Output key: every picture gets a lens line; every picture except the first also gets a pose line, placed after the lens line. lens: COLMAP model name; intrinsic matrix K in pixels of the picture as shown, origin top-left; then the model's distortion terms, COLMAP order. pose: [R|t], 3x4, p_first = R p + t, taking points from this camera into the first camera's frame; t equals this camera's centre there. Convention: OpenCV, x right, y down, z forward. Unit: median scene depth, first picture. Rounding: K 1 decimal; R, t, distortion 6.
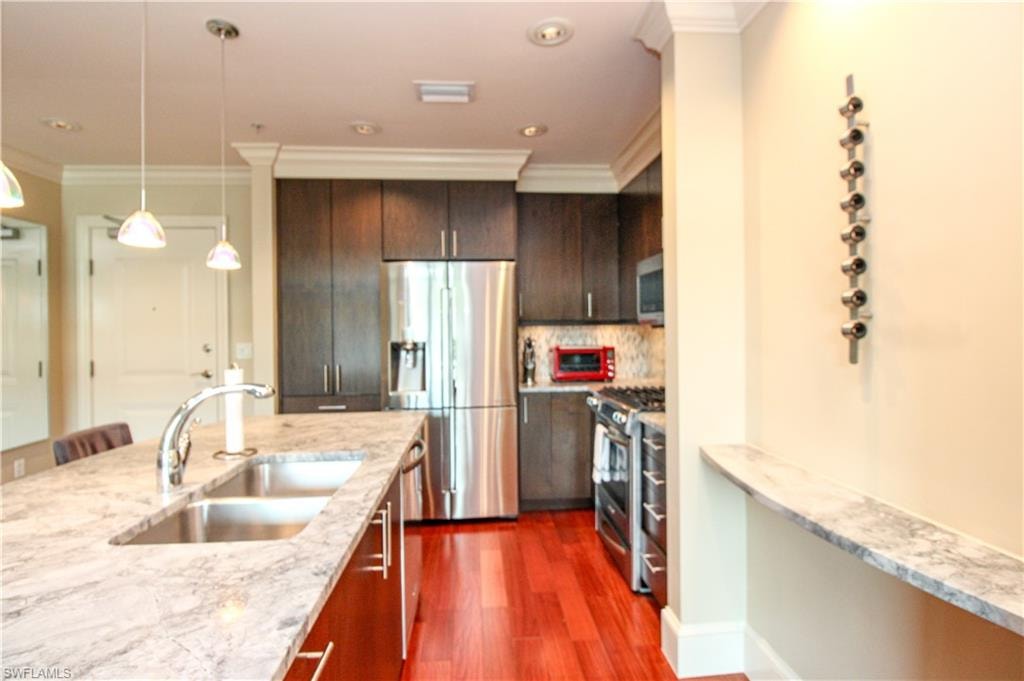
lens RADIAL K [[499.8, 0, 511.9], [0, 499.8, 327.7], [0, 0, 1]] dist [-0.002866, -0.013571]
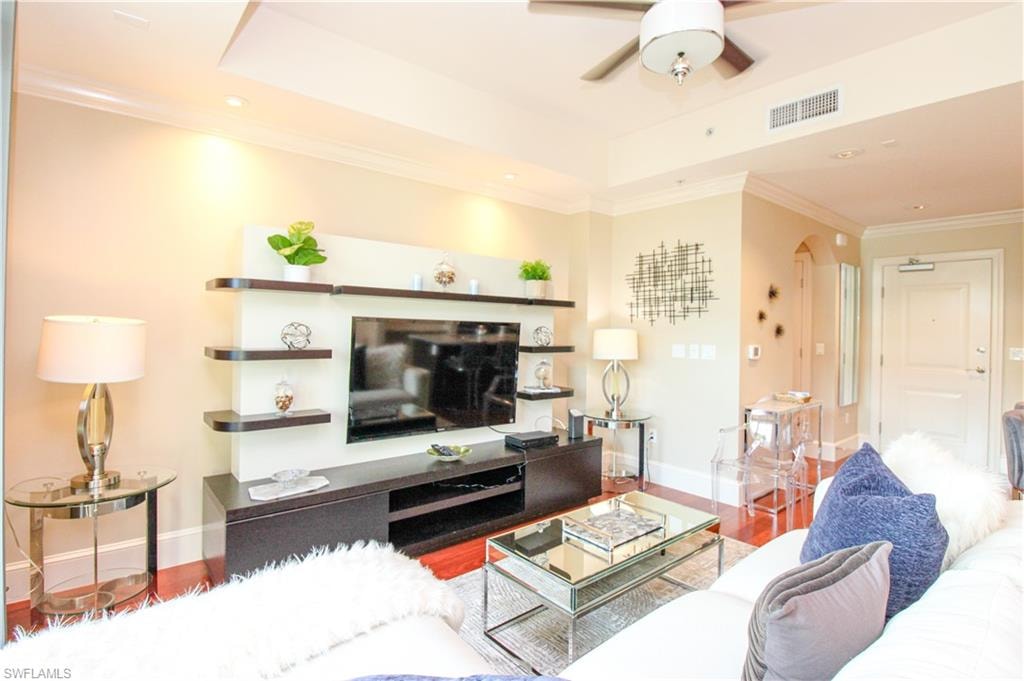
lens RADIAL K [[498.8, 0, 511.0], [0, 498.8, 330.1], [0, 0, 1]] dist [0.002384, -0.014794]
pose [[0.586036, 0.021311, -0.810005, -0.315712], [-0.021357, 0.999713, 0.010851, 0.000576], [0.810004, 0.010940, 0.586323, -0.871487]]
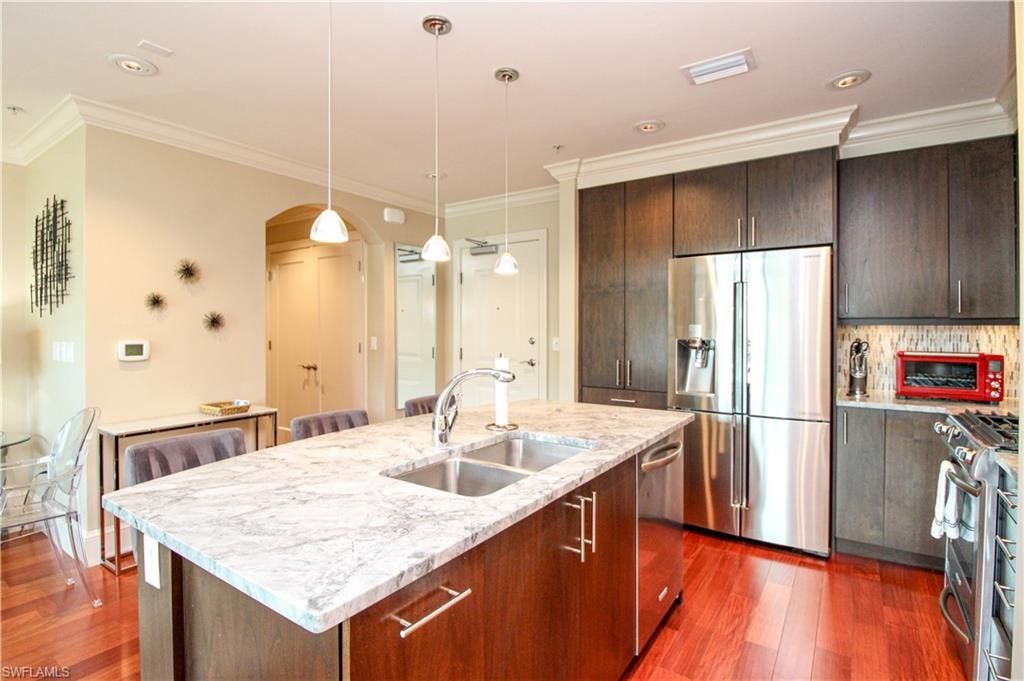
lens RADIAL K [[498.8, 0, 511.0], [0, 498.8, 330.1], [0, 0, 1]] dist [0.002384, -0.014794]
pose [[0.779049, 0.014931, -0.626785, 0.112929], [-0.009350, 0.999882, 0.012196, 0.001090], [0.626893, -0.003641, 0.779097, 0.035568]]
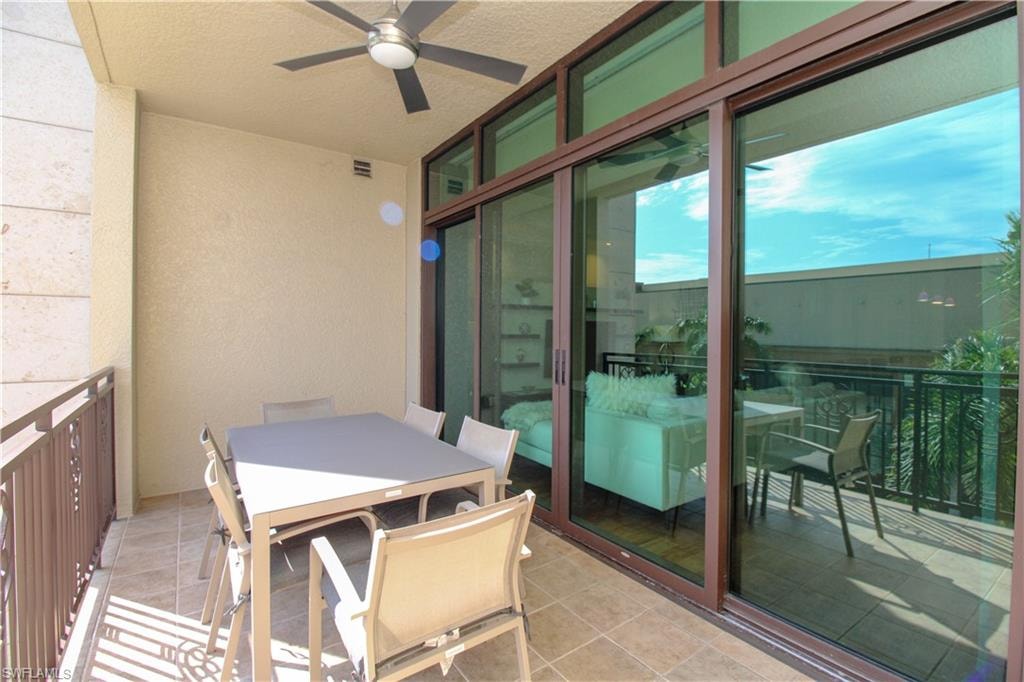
lens RADIAL K [[466.5, 0, 514.5], [0, 466.5, 324.3], [0, 0, 1]] dist [0.003607, -0.008102]
pose [[0.517495, -0.001202, -0.855686, 0.277150], [-0.008189, 0.999946, -0.006357, 0.022665], [0.855647, 0.010297, 0.517457, -1.608699]]
